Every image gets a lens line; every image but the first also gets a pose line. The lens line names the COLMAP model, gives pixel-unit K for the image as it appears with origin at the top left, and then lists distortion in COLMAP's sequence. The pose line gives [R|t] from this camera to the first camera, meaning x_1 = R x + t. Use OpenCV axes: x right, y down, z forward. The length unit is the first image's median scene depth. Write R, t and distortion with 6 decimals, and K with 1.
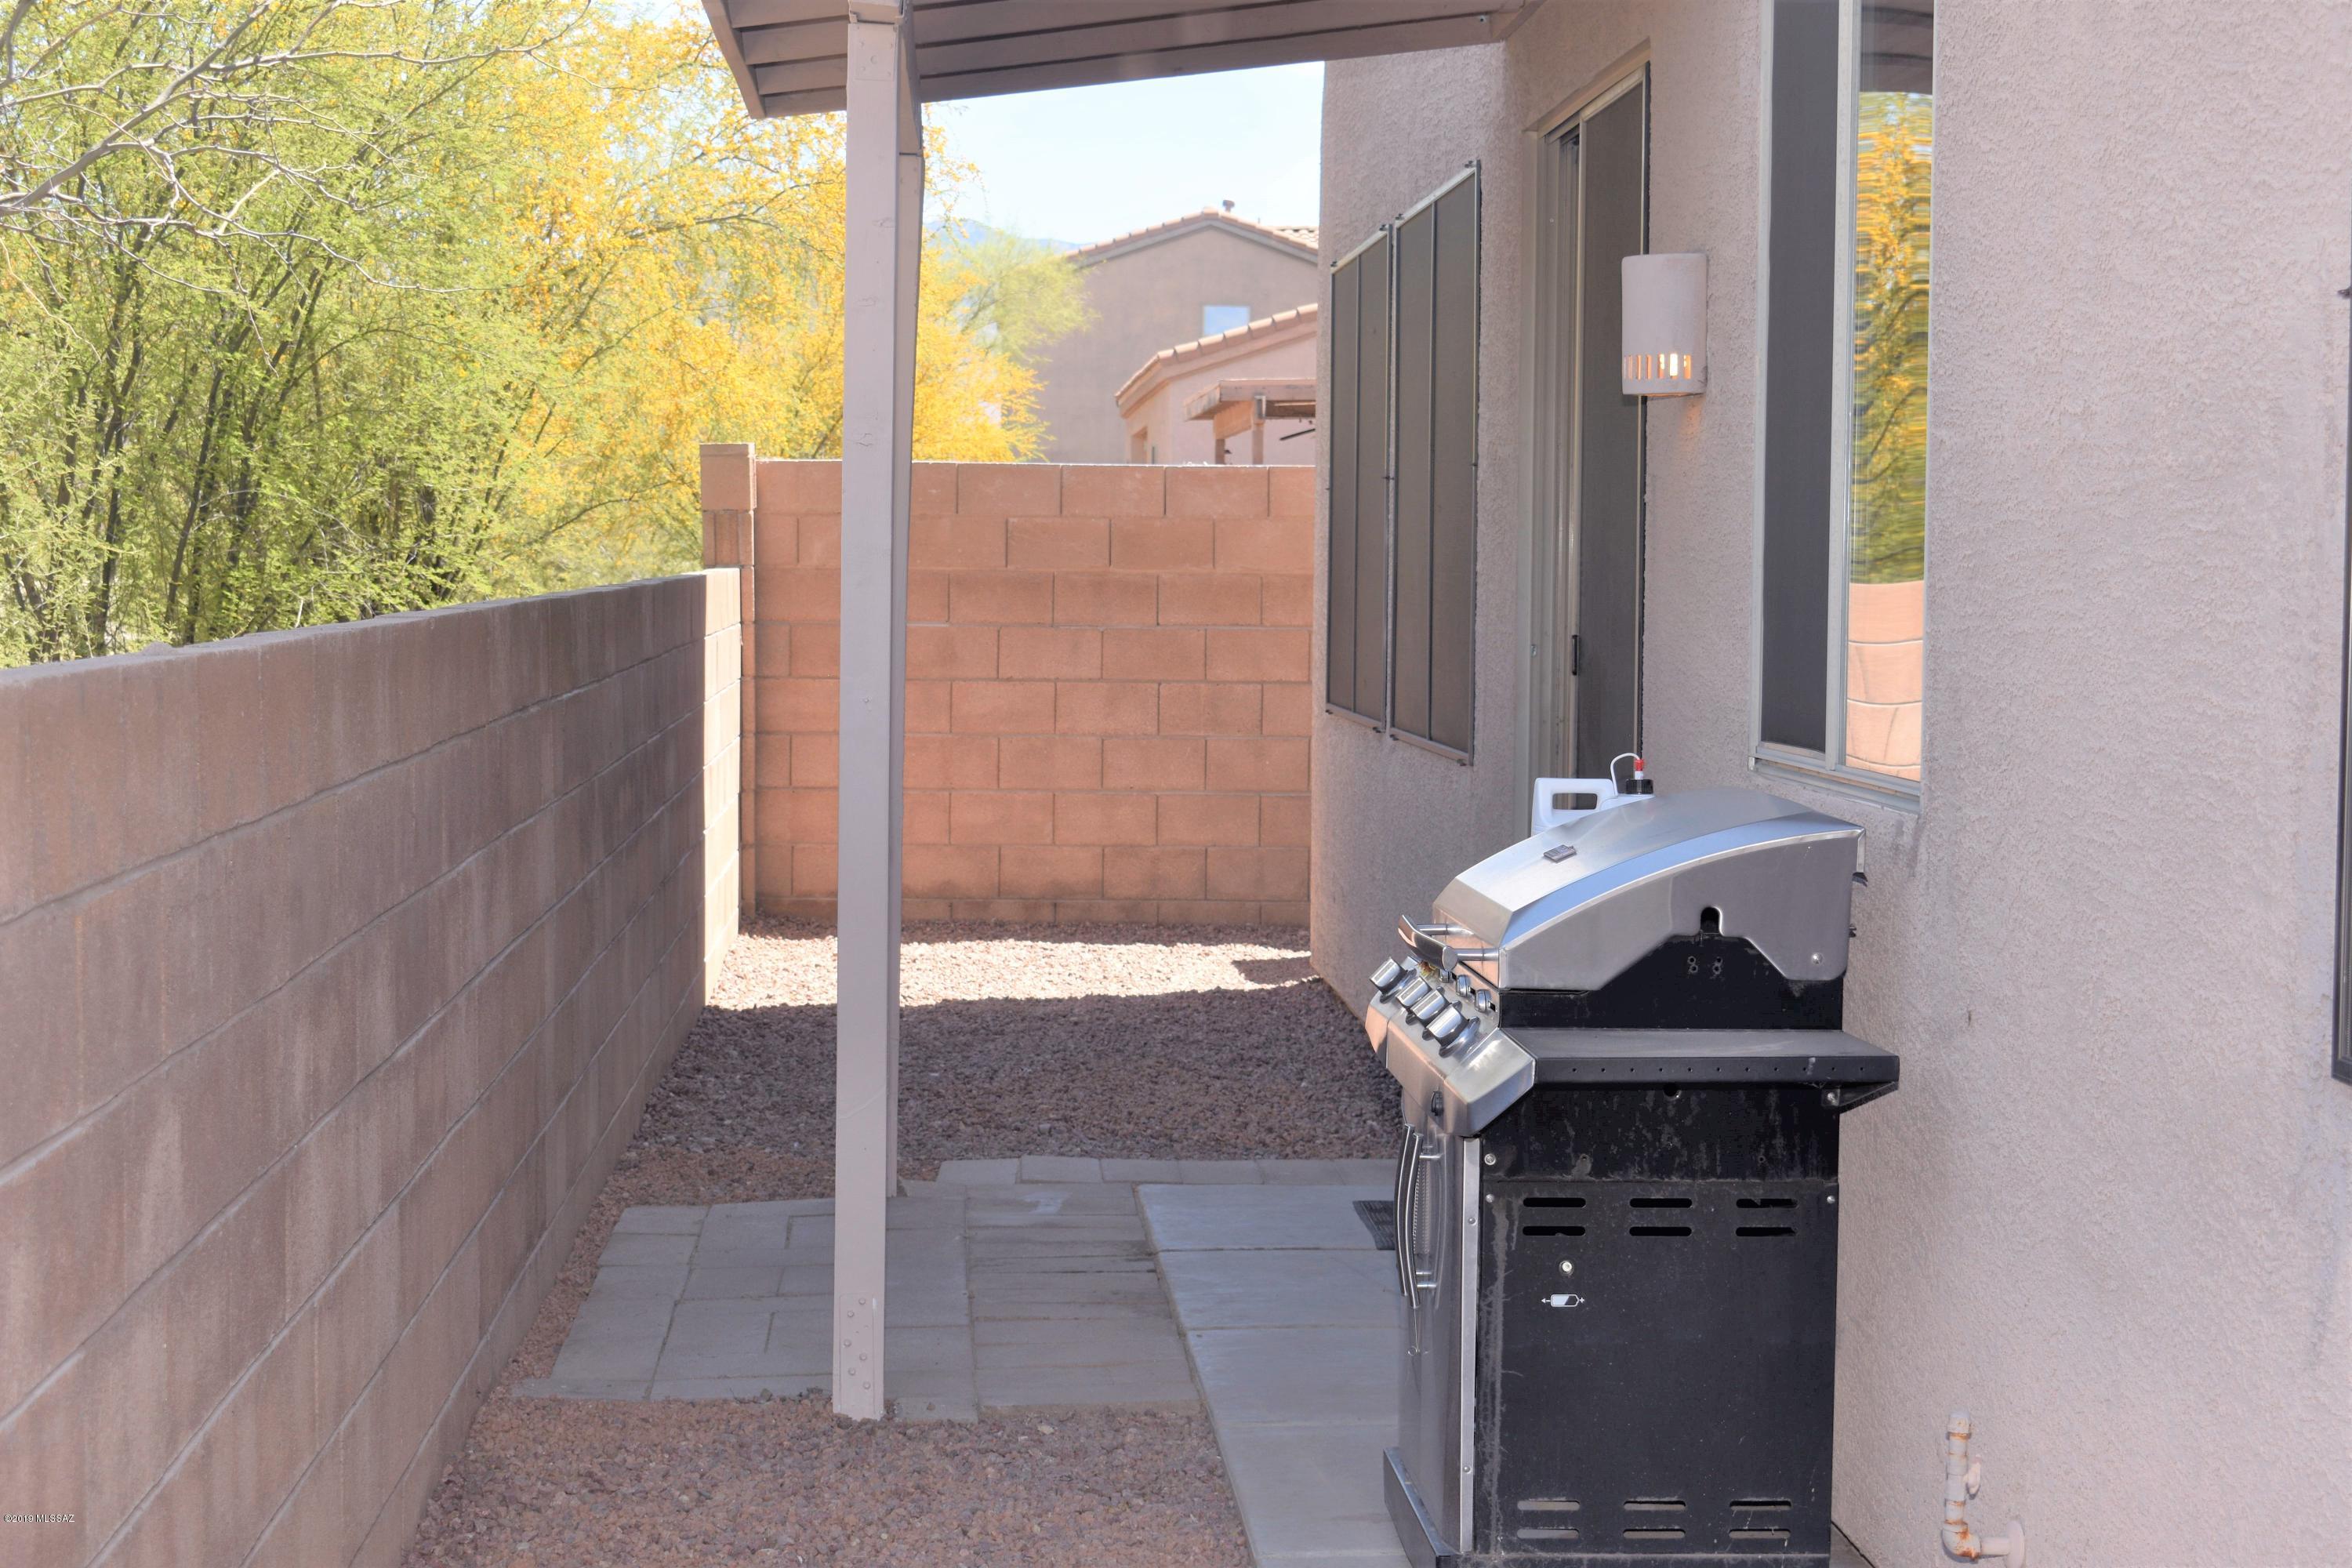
lens RADIAL K [[4072.5, 0, 1175.2], [0, 4072.5, 783.8], [0, 0, 1]] dist [0.003691, 0.000000]
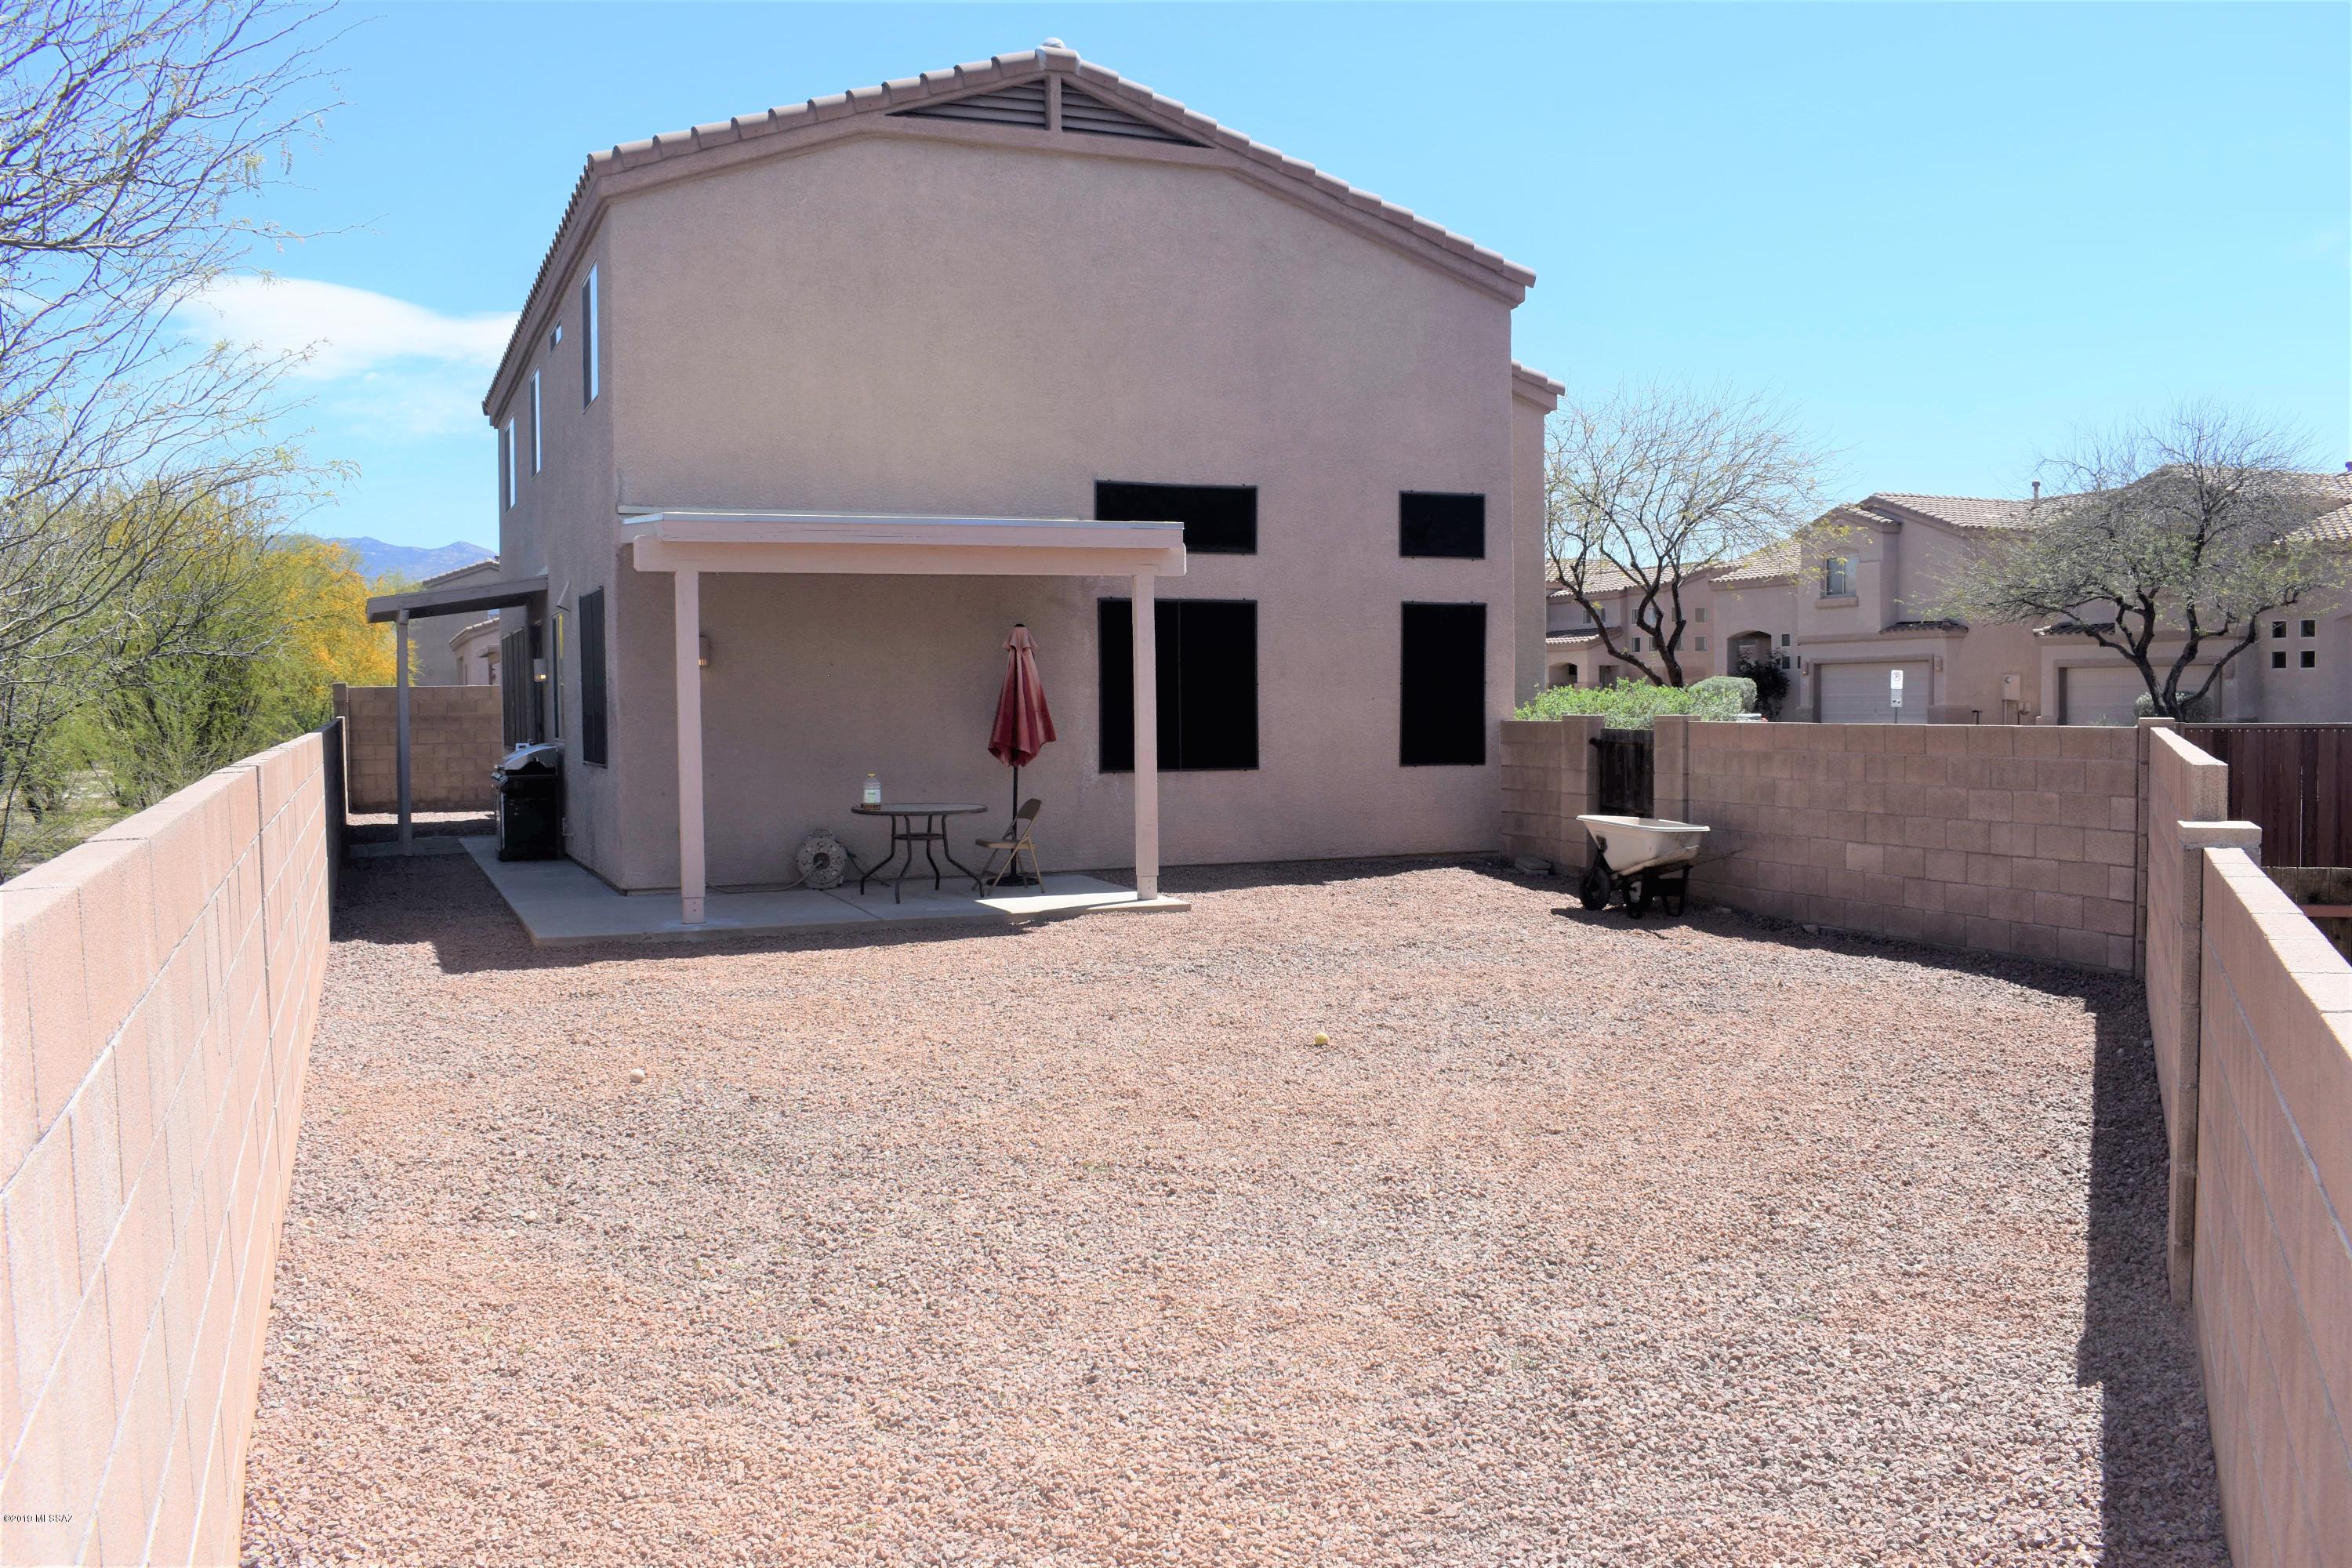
lens RADIAL K [[2028.6, 0, 1181.0], [0, 2028.6, 793.3], [0, 0, 1]] dist [-0.095436, 0.028942]
pose [[0.944157, -0.036008, 0.327522, 0.014728], [0.039455, 0.999214, -0.003882, 0.054315], [-0.327125, 0.016588, 0.944836, -0.967278]]
